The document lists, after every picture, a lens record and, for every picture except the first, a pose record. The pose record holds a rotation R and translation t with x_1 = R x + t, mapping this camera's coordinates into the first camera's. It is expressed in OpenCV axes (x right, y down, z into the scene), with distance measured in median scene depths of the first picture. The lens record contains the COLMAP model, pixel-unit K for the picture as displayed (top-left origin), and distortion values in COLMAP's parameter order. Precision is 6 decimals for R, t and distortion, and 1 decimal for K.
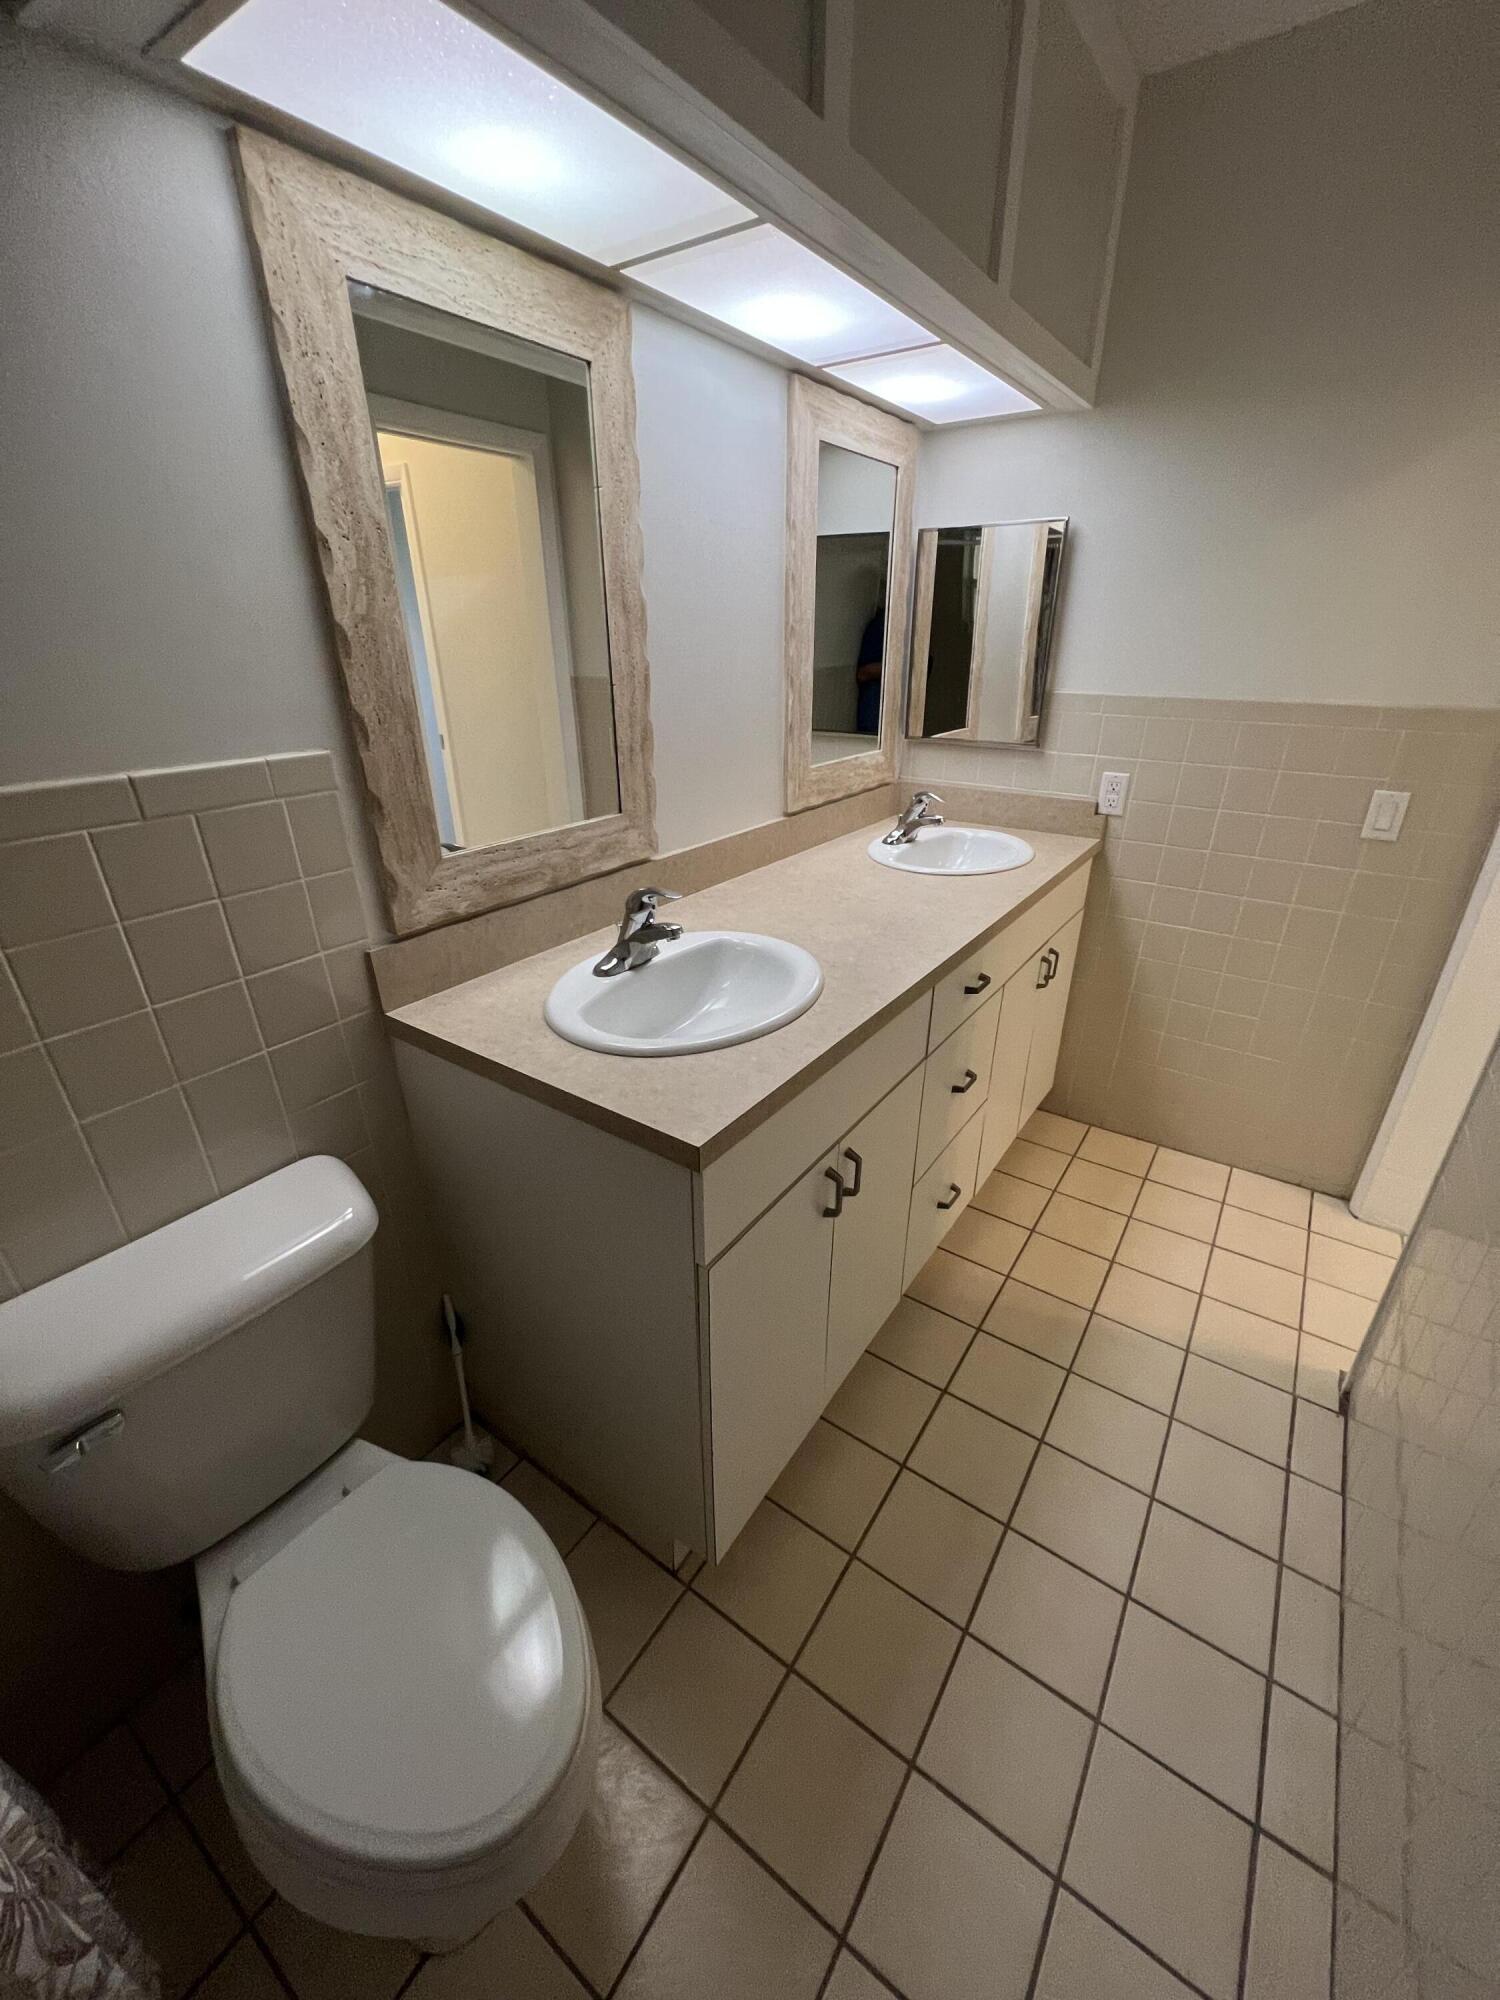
lens RADIAL K [[800.8, 0, 755.9], [0, 800.8, 1006.6], [0, 0, 1]] dist [-0.001052, 0.000153]
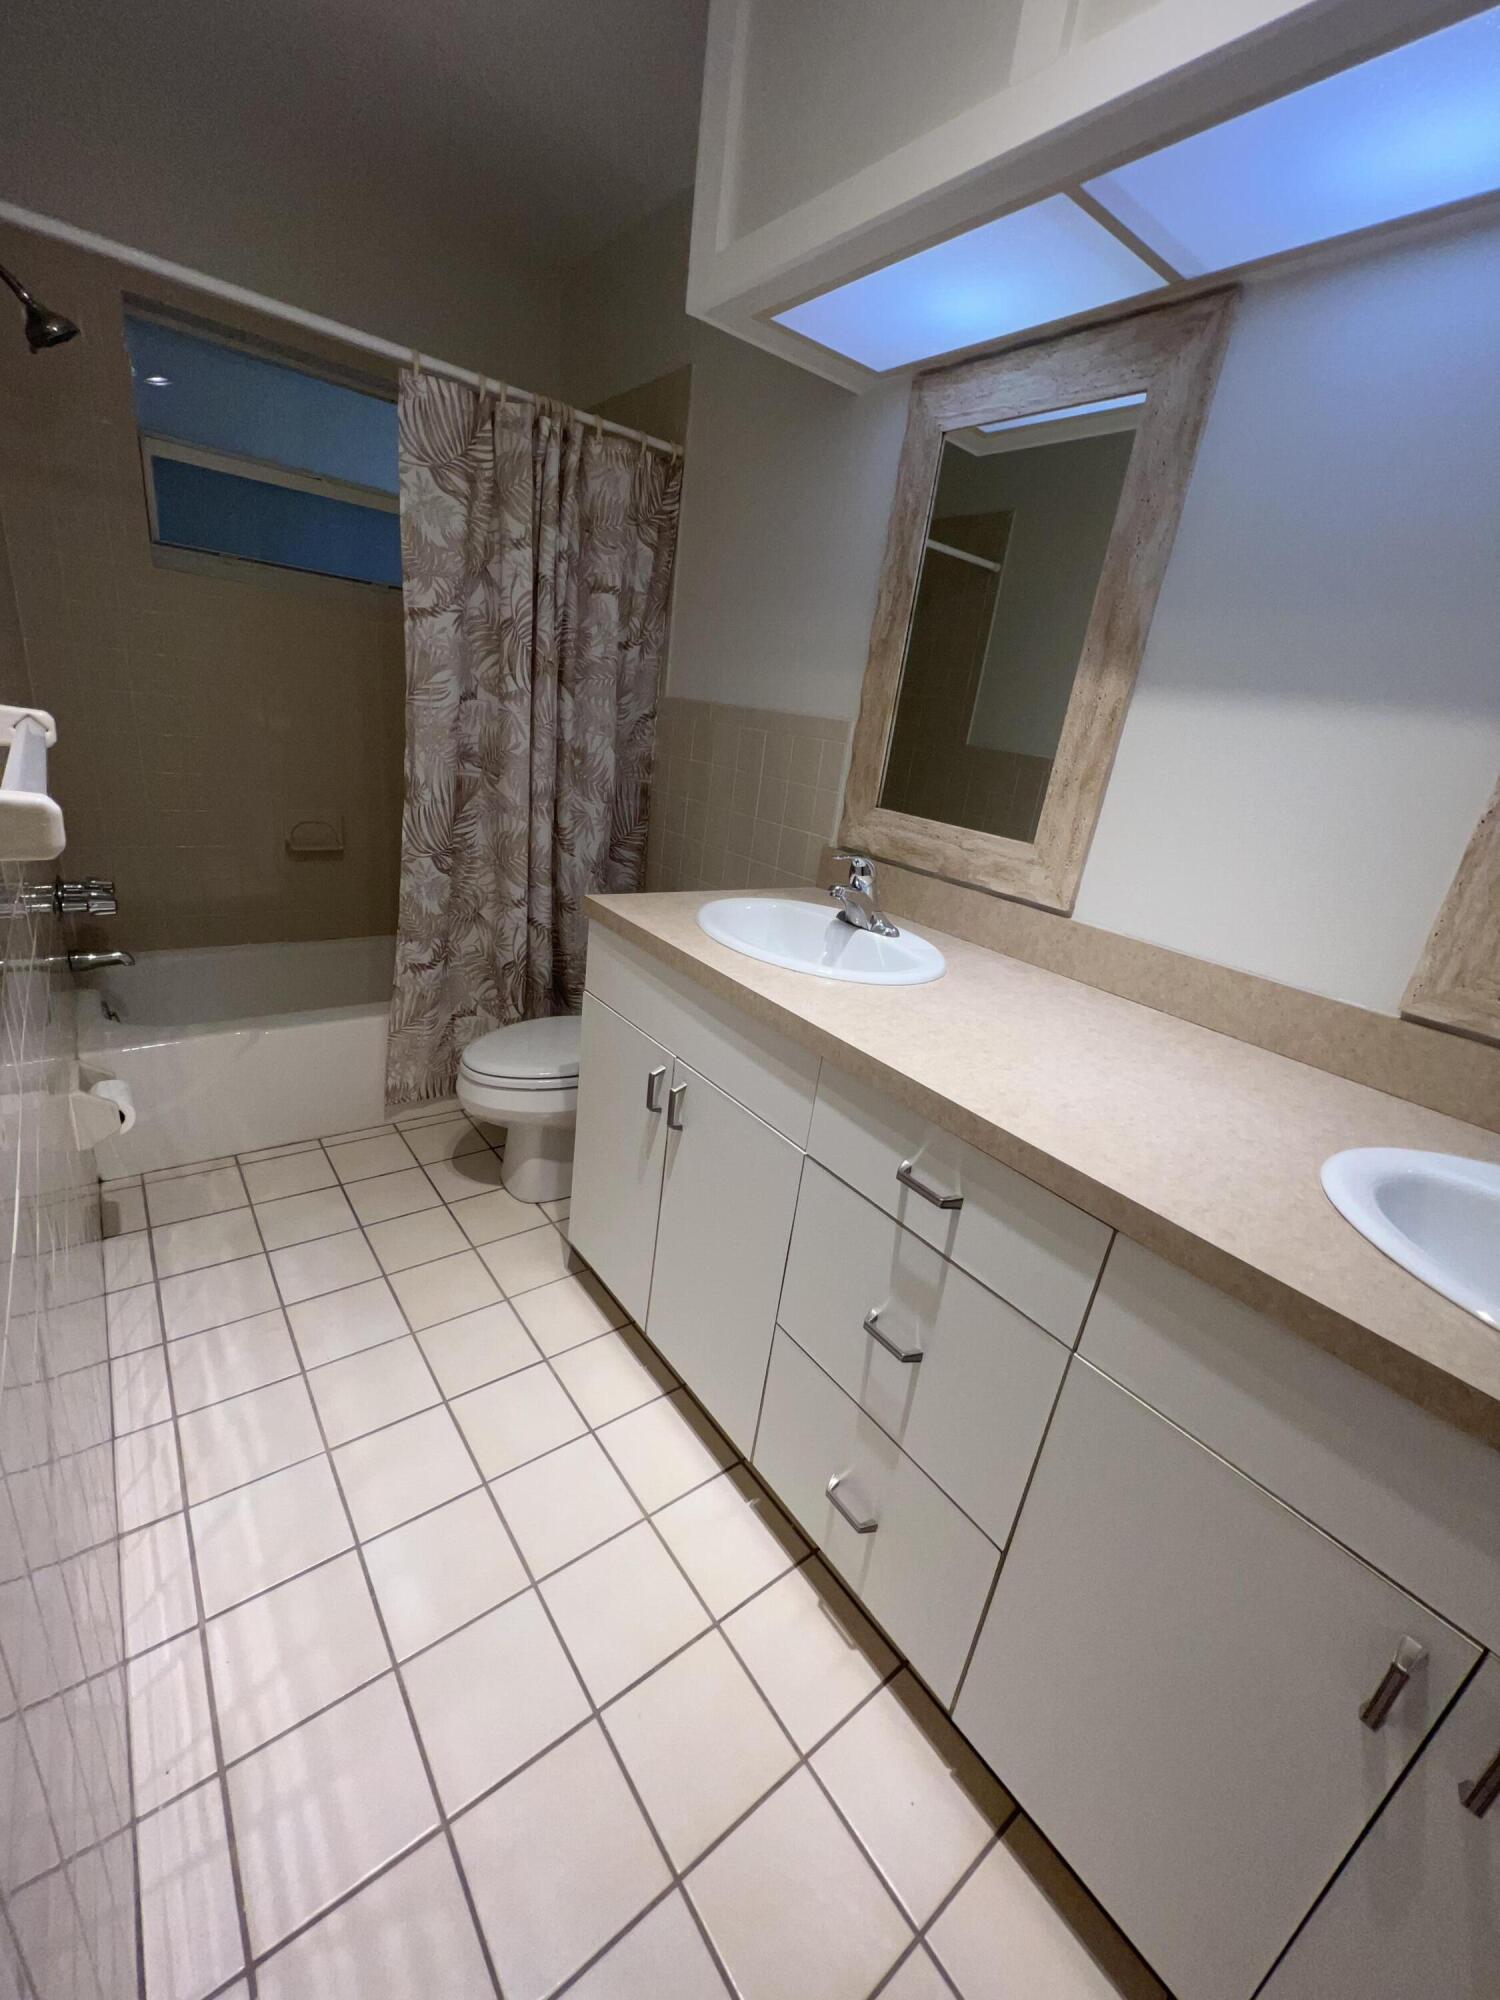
lens RADIAL K [[800.1, 0, 756.4], [0, 800.1, 1003.9], [0, 0, 1]] dist [-0.000122, 0.000321]
pose [[-0.291209, 0.299077, -0.908708, 0.998670], [-0.515951, 0.750788, 0.412447, -0.378659], [0.805600, 0.588957, -0.064327, 1.066426]]
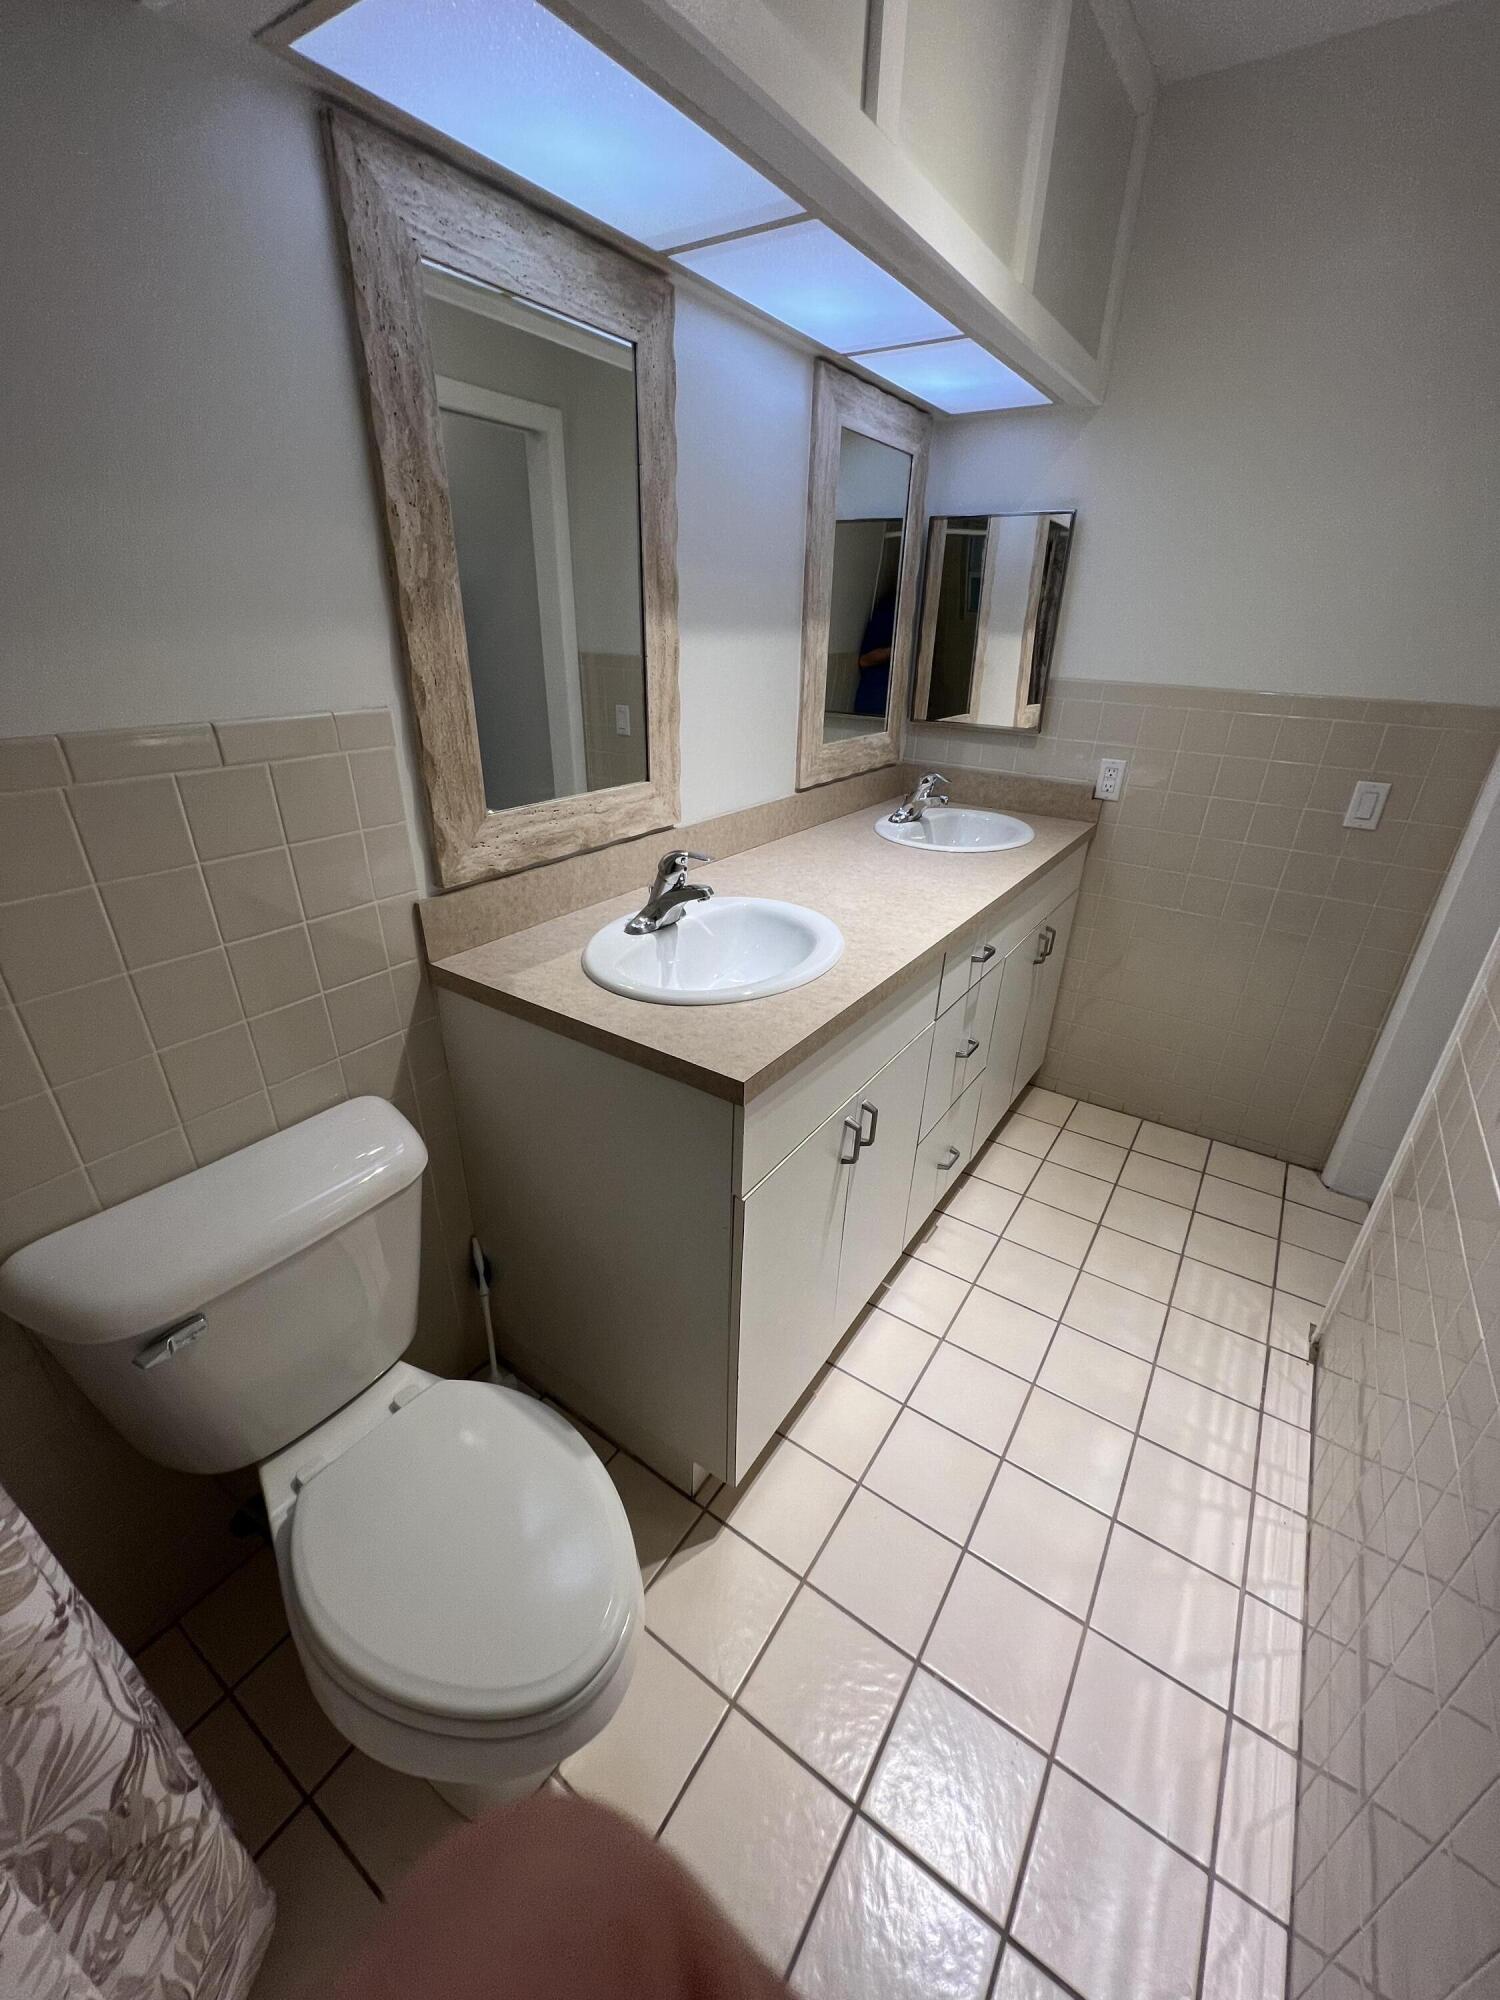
lens RADIAL K [[800.8, 0, 755.9], [0, 800.8, 1006.6], [0, 0, 1]] dist [-0.001052, 0.000153]
pose [[0.999531, 0.018548, 0.024354, -0.057050], [-0.018890, 0.999725, 0.013887, 0.040051], [-0.024090, -0.014340, 0.999607, -0.056797]]
